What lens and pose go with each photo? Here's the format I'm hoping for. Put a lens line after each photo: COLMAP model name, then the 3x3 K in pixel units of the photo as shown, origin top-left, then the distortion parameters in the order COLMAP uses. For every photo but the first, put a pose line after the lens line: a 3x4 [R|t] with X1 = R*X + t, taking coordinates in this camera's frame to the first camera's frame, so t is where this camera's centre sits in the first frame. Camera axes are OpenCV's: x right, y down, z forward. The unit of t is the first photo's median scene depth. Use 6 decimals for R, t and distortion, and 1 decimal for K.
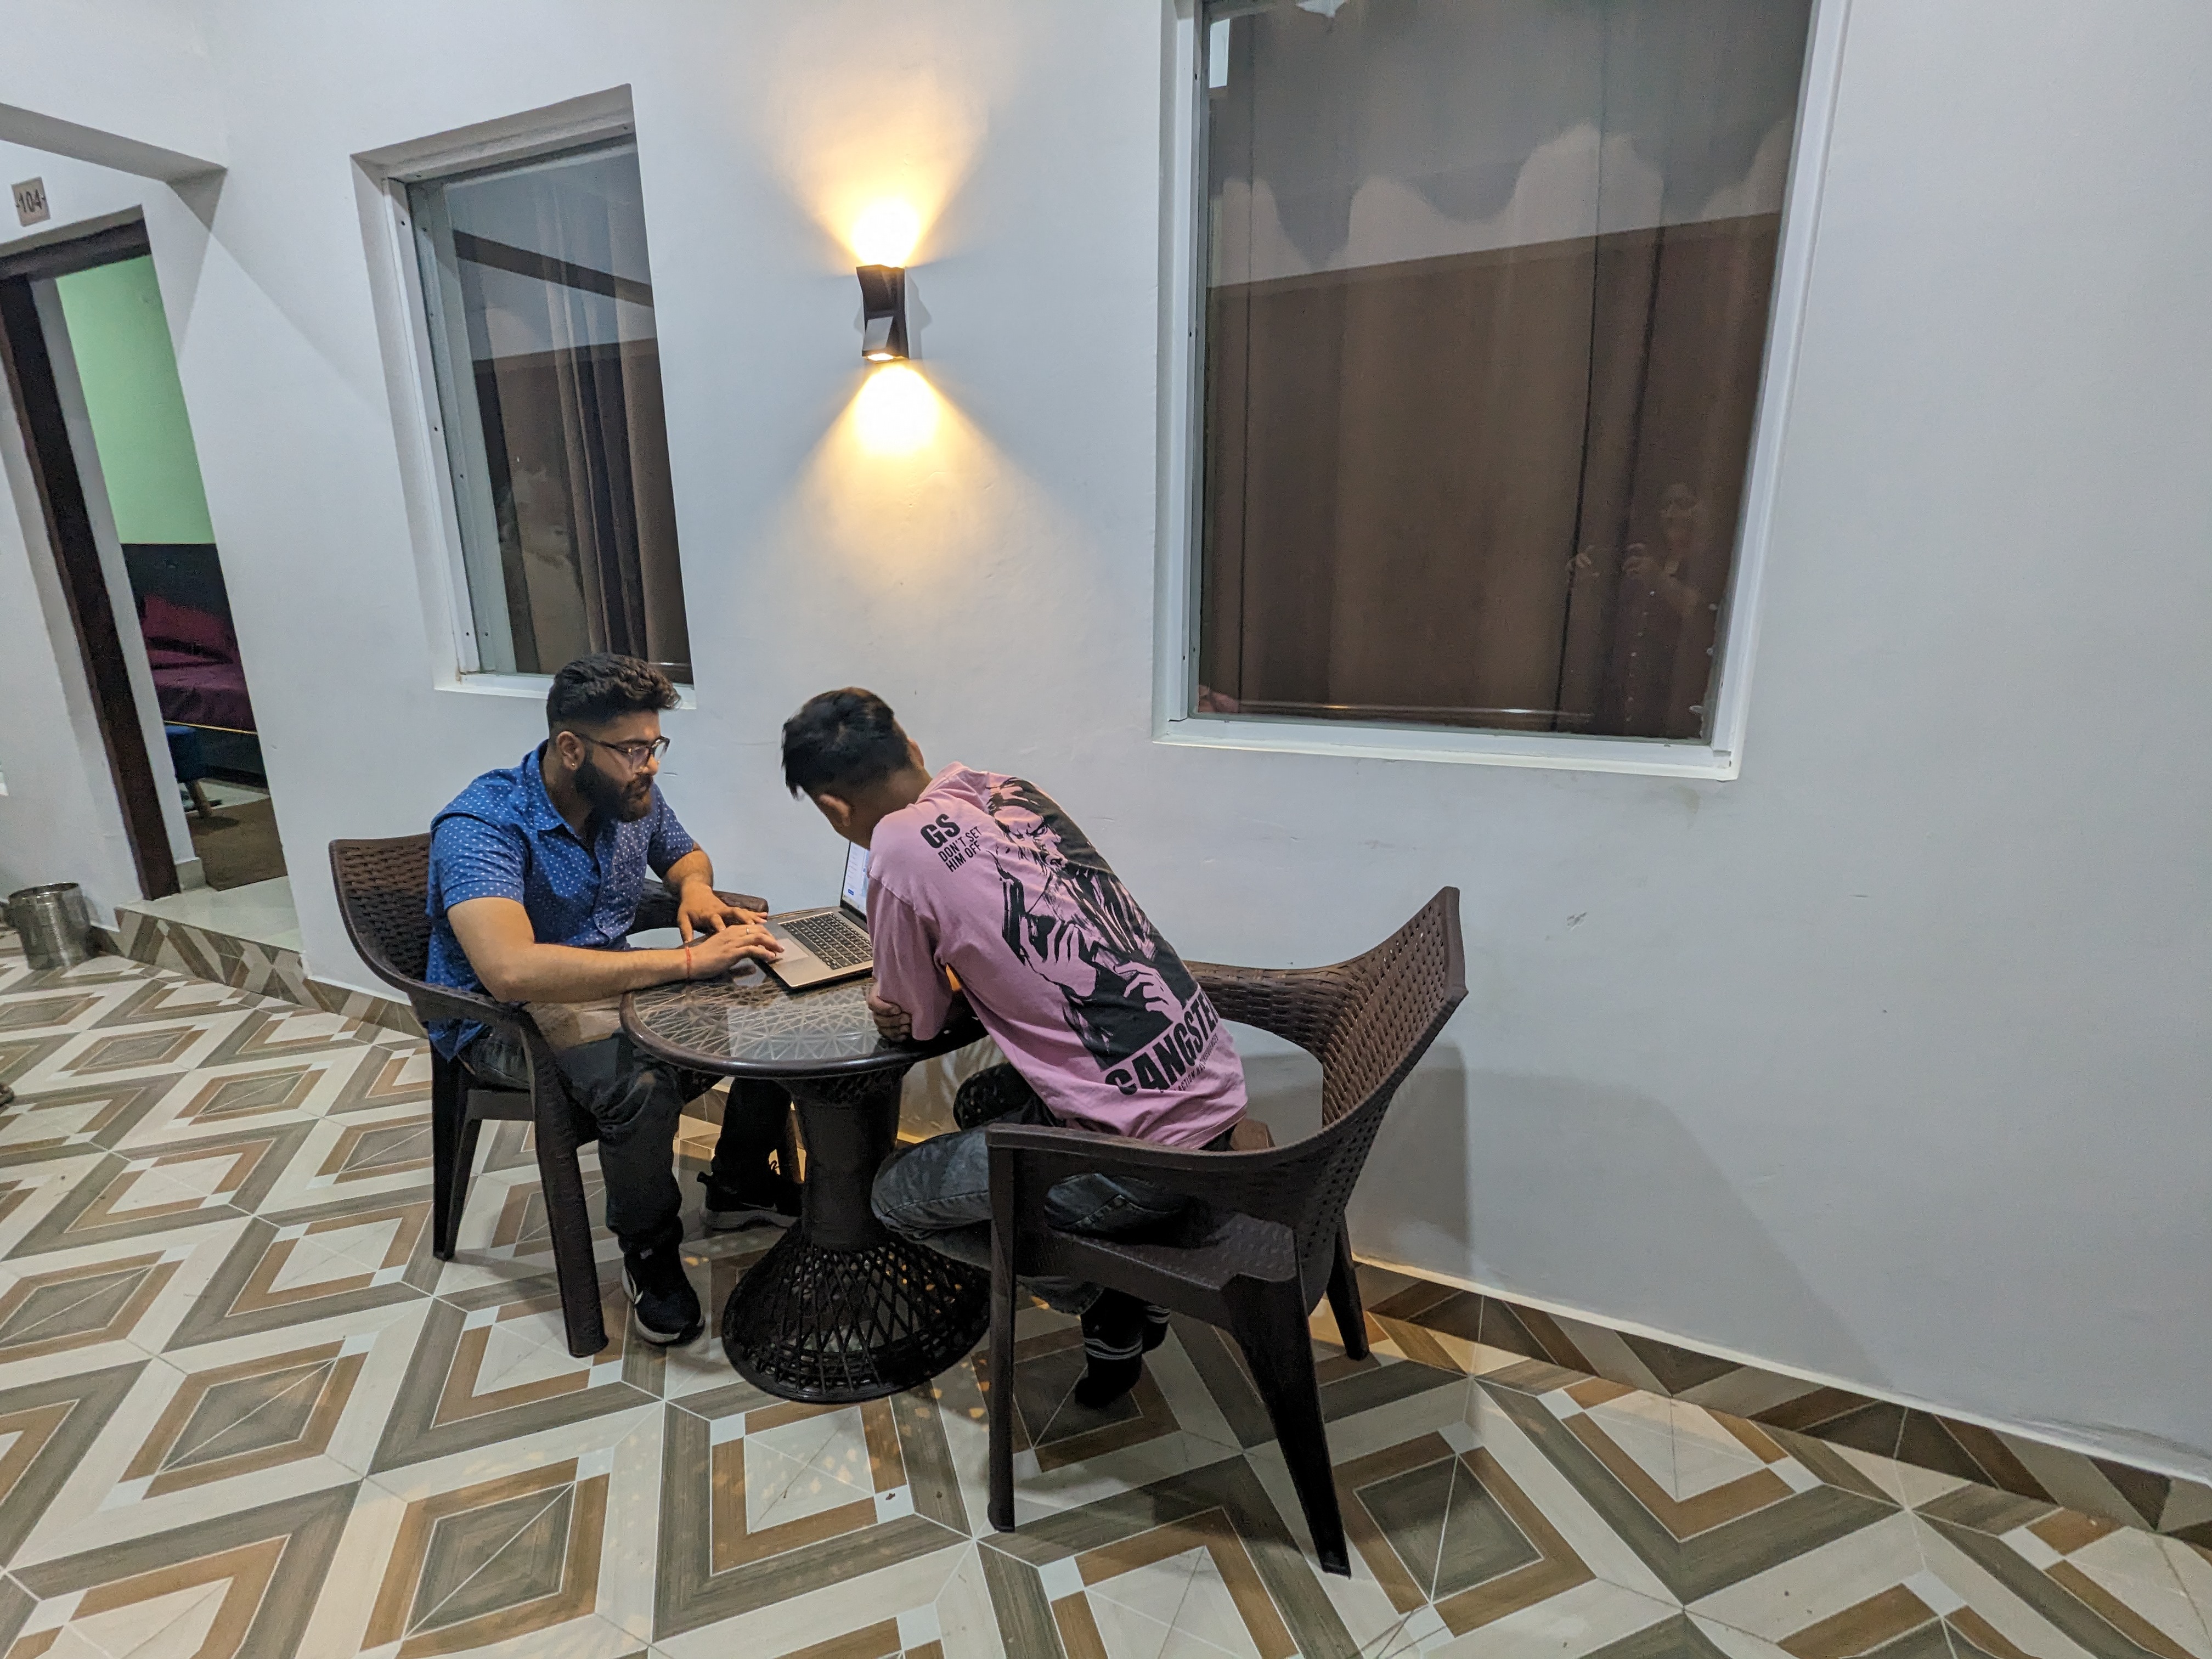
lens RADIAL K [[1059.3, 0, 1106.0], [0, 1059.3, 829.5], [0, 0, 1]] dist [-0.001422, 0.000052]
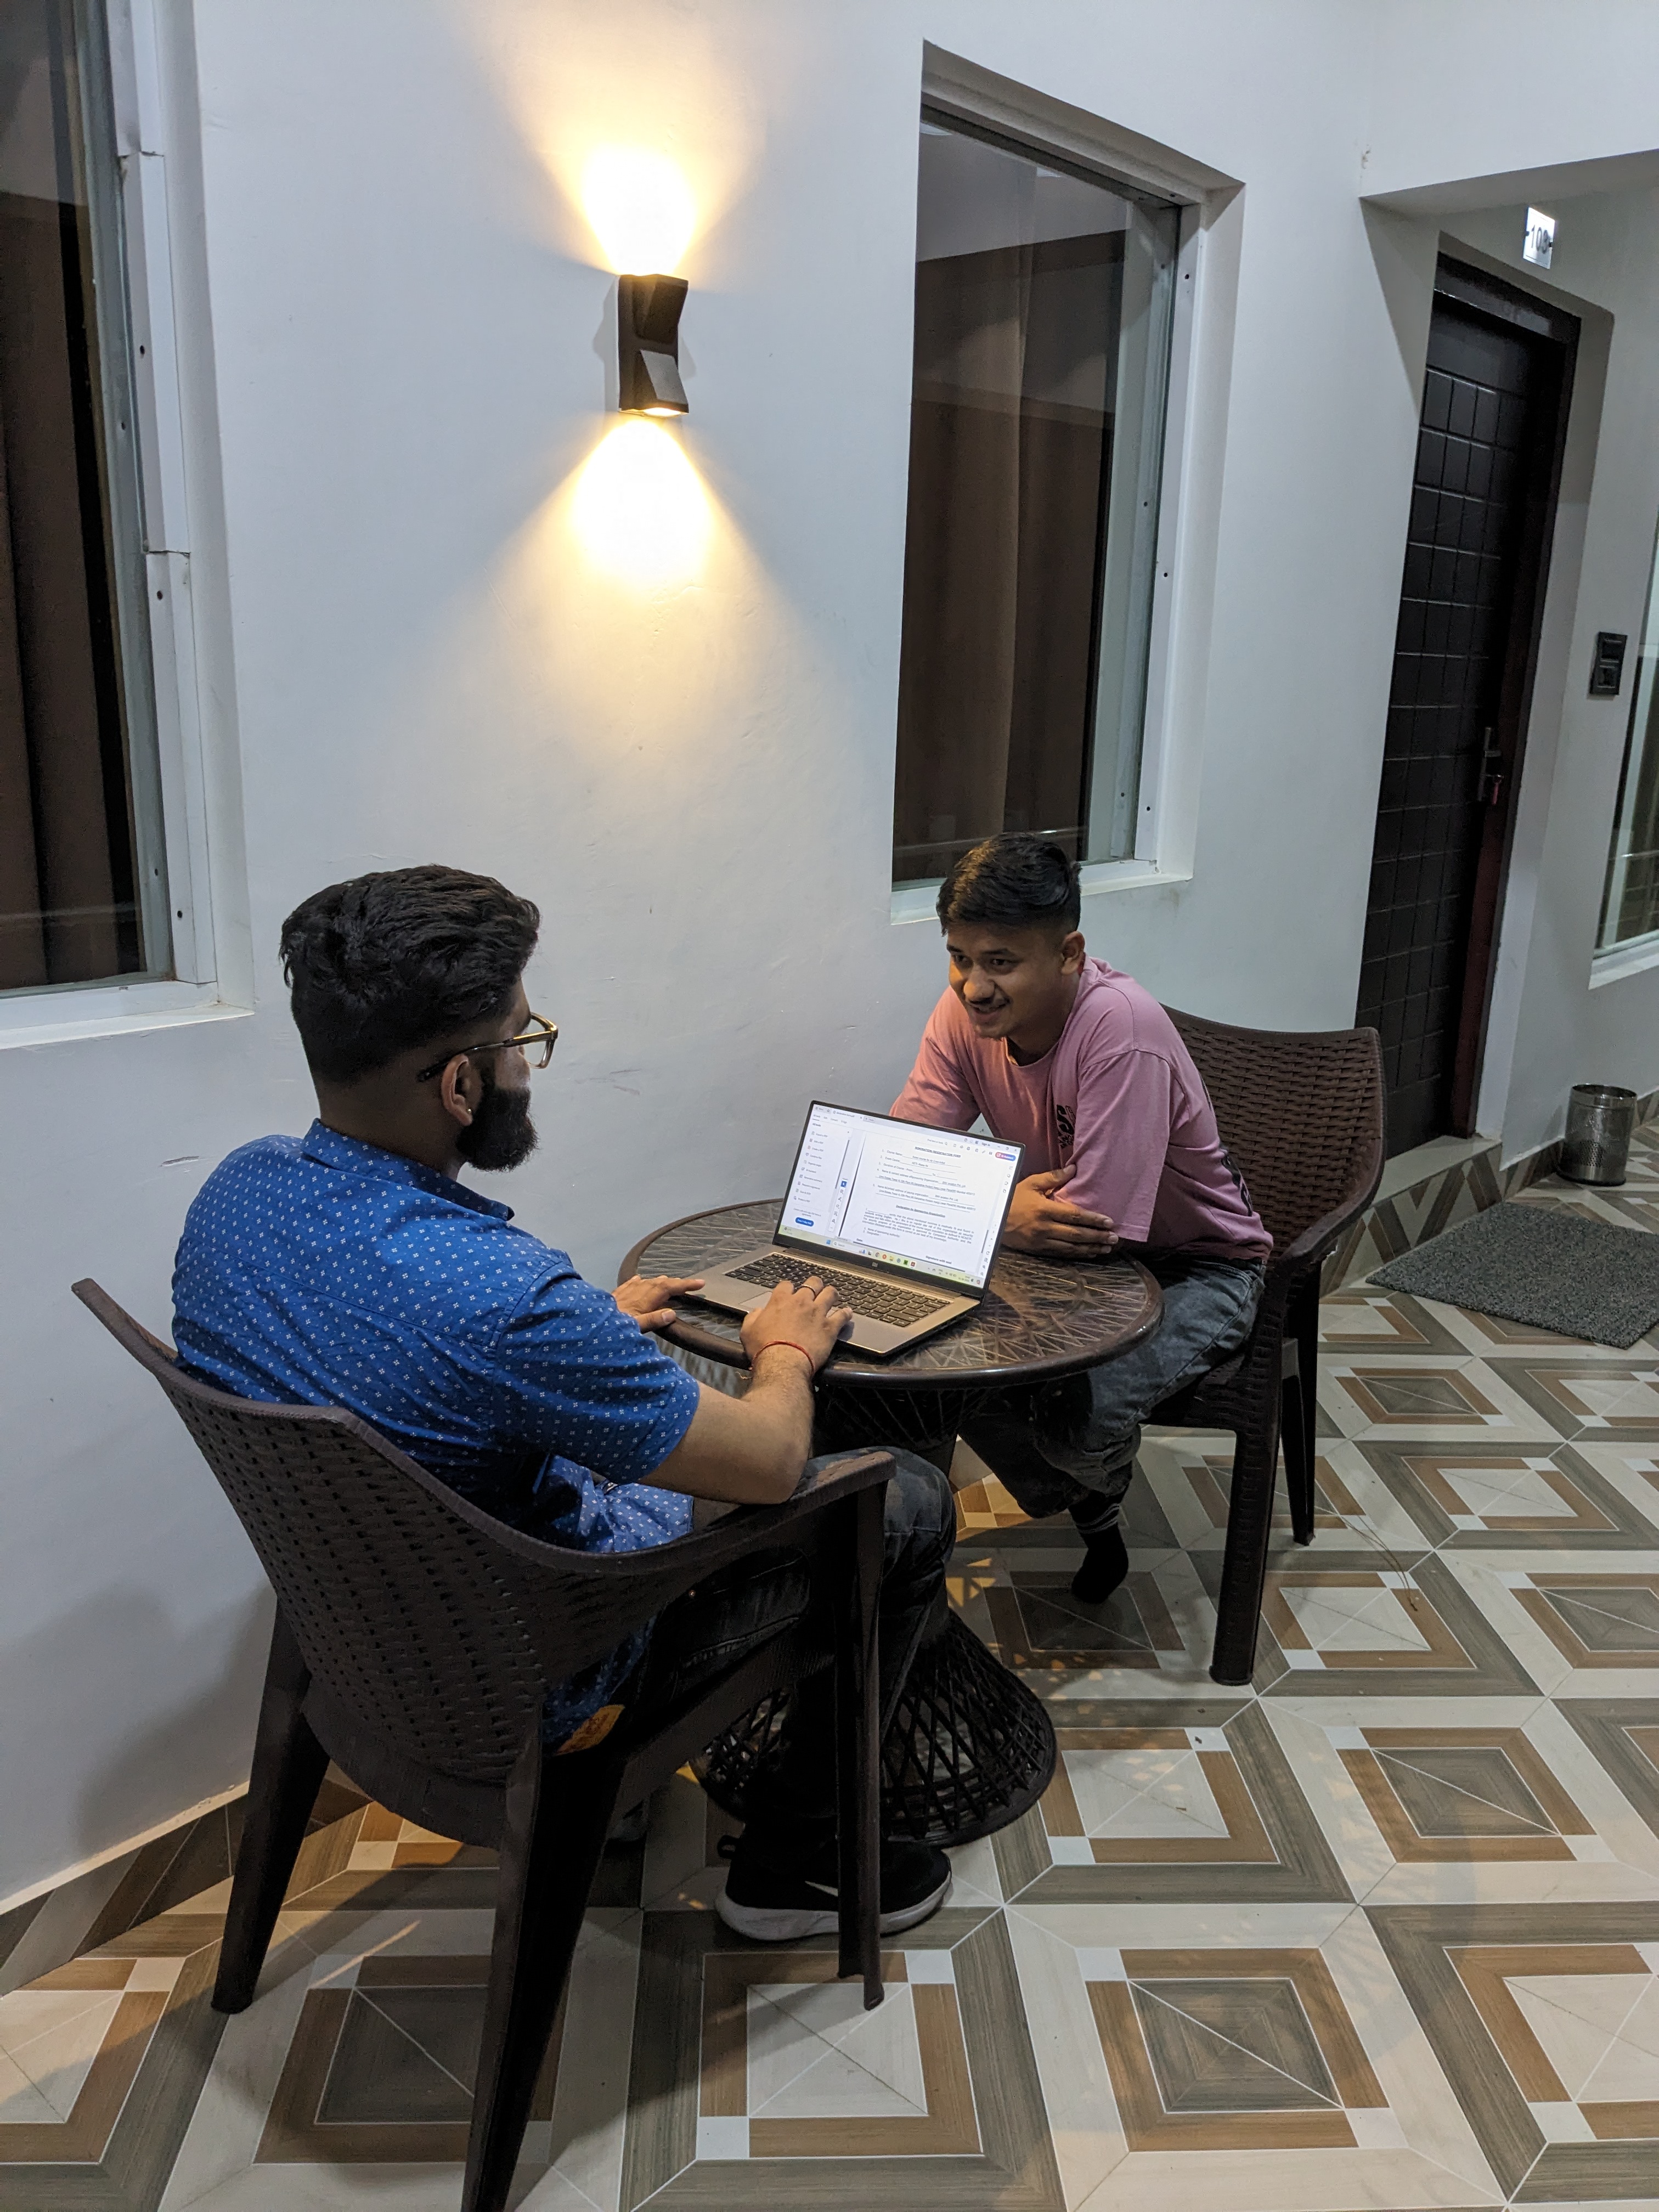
lens RADIAL K [[1728.0, 0, 828.1], [0, 1728.0, 1176.6], [0, 0, 1]] dist [0.059392, -0.146229]
pose [[0.289199, -0.247869, 0.924621, -1.423364], [0.236549, 0.954445, 0.181877, -0.165245], [-0.927582, 0.166120, 0.334658, 0.651366]]
